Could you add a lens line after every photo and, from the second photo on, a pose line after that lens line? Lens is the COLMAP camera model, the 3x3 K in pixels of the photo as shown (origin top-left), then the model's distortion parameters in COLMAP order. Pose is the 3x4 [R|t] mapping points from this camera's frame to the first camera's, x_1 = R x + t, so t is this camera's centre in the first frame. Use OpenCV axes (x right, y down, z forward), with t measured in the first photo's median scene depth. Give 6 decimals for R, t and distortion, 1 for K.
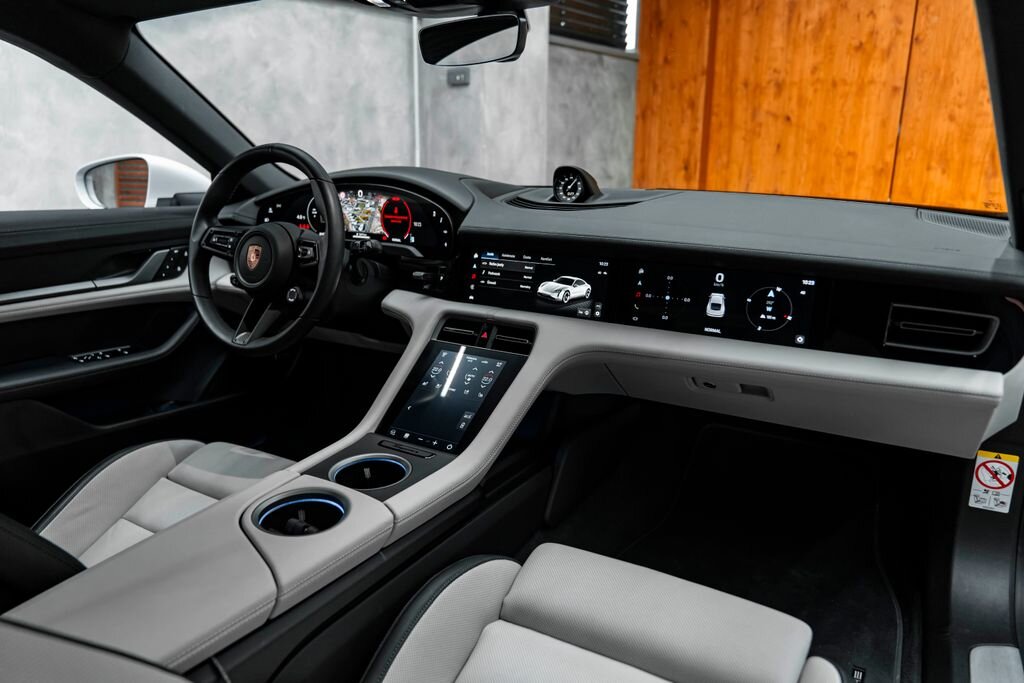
lens RADIAL K [[699.9, 0, 512.0], [0, 699.9, 340.0], [0, 0, 1]] dist [-0.029609, 0.021313]
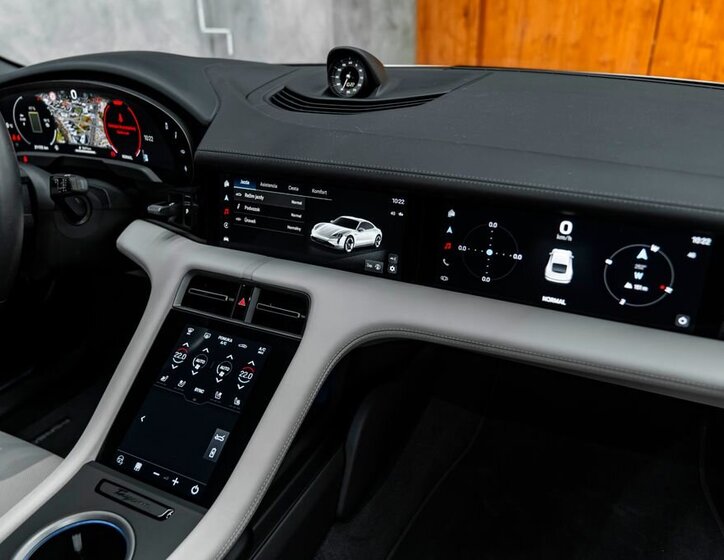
lens RADIAL K [[573.1, 0, 361.6], [0, 573.1, 279.5], [0, 0, 1]] dist [-0.028990, 0.025849]
pose [[0.995910, -0.062942, 0.064818, 0.045702], [0.049004, 0.979024, 0.197765, -0.133934], [-0.075906, -0.193779, 0.978104, 0.372987]]
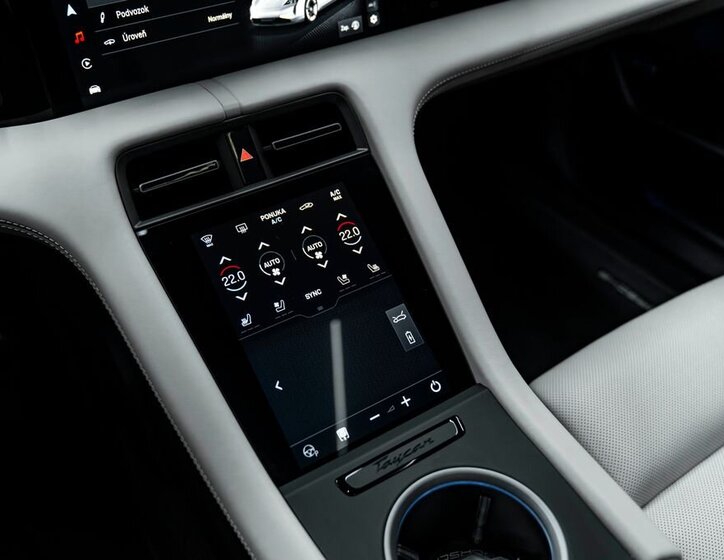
lens RADIAL K [[728.5, 0, 367.9], [0, 728.5, 281.4], [0, 0, 1]] dist [-0.006815, 0.000000]
pose [[0.453930, -0.592573, 0.665436, -0.337809], [0.233785, 0.799852, 0.552794, -0.170041], [-0.859821, -0.095361, 0.501612, 0.638988]]
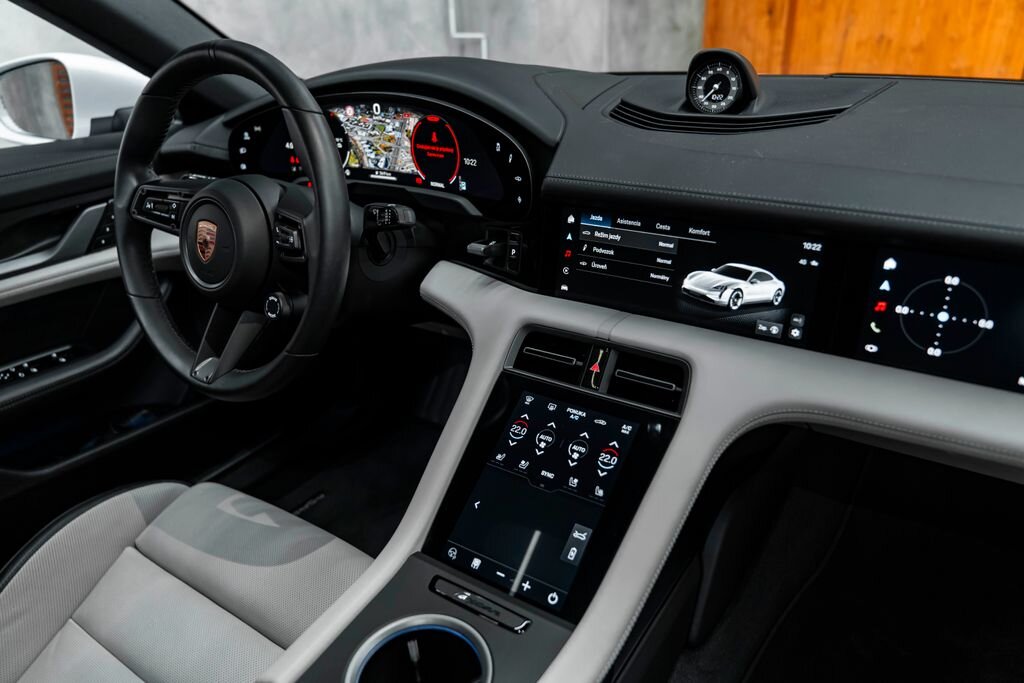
lens RADIAL K [[699.9, 0, 513.2], [0, 699.9, 338.6], [0, 0, 1]] dist [-0.029609, 0.021313]
pose [[0.997801, -0.022791, -0.062247, -0.066076], [0.034373, 0.980817, 0.191877, -0.136733], [0.056680, -0.193594, 0.979443, 0.388369]]
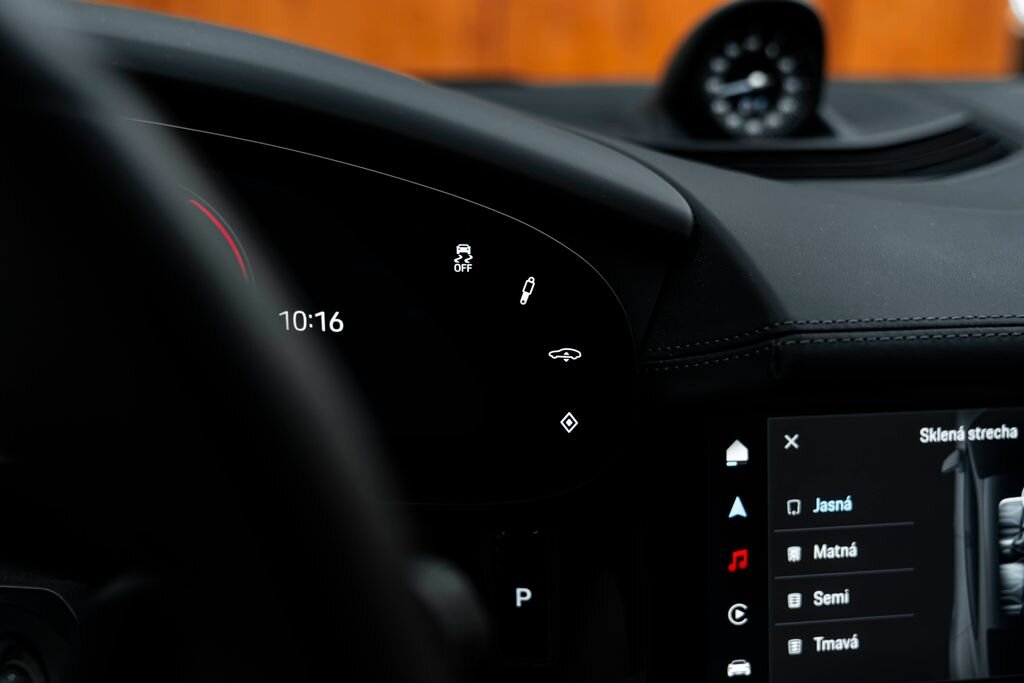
lens RADIAL K [[1129.6, 0, 512.3], [0, 1129.6, 343.4], [0, 0, 1]] dist [0.000163, 0.000000]
pose [[0.774953, -0.170963, 0.608456, -0.281926], [0.159144, 0.984484, 0.073925, -0.182585], [-0.611654, 0.039544, 0.790137, 0.791224]]
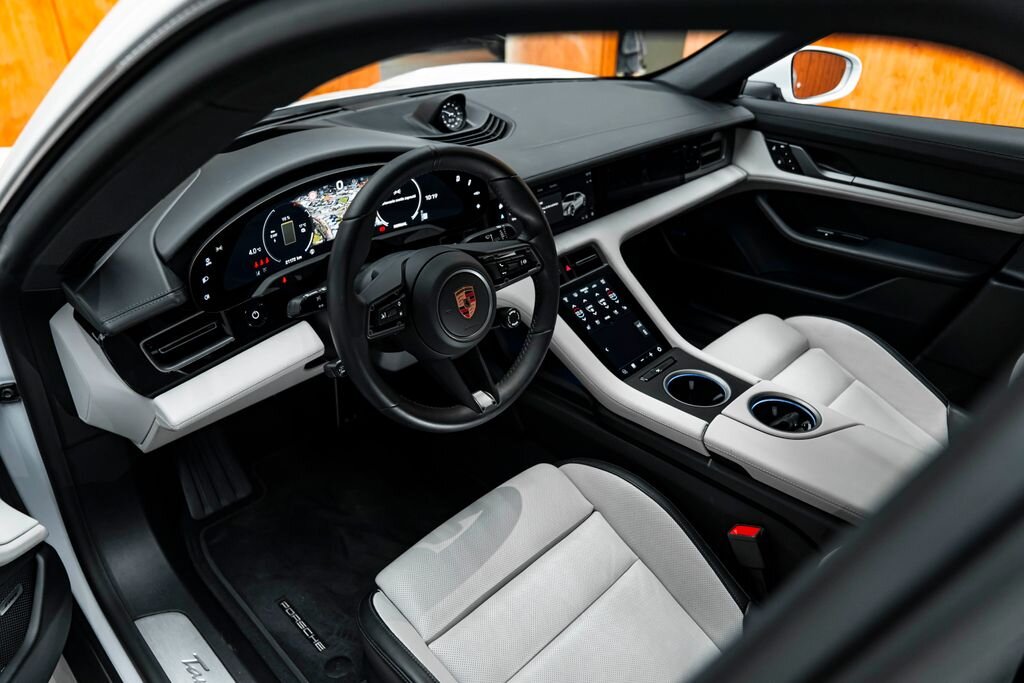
lens RADIAL K [[699.9, 0, 519.1], [0, 699.9, 335.5], [0, 0, 1]] dist [-0.029609, 0.021313]
pose [[0.234407, -0.487891, 0.840842, -0.965282], [0.245292, 0.866638, 0.434478, -0.384728], [-0.940683, 0.104407, 0.322822, 0.674612]]
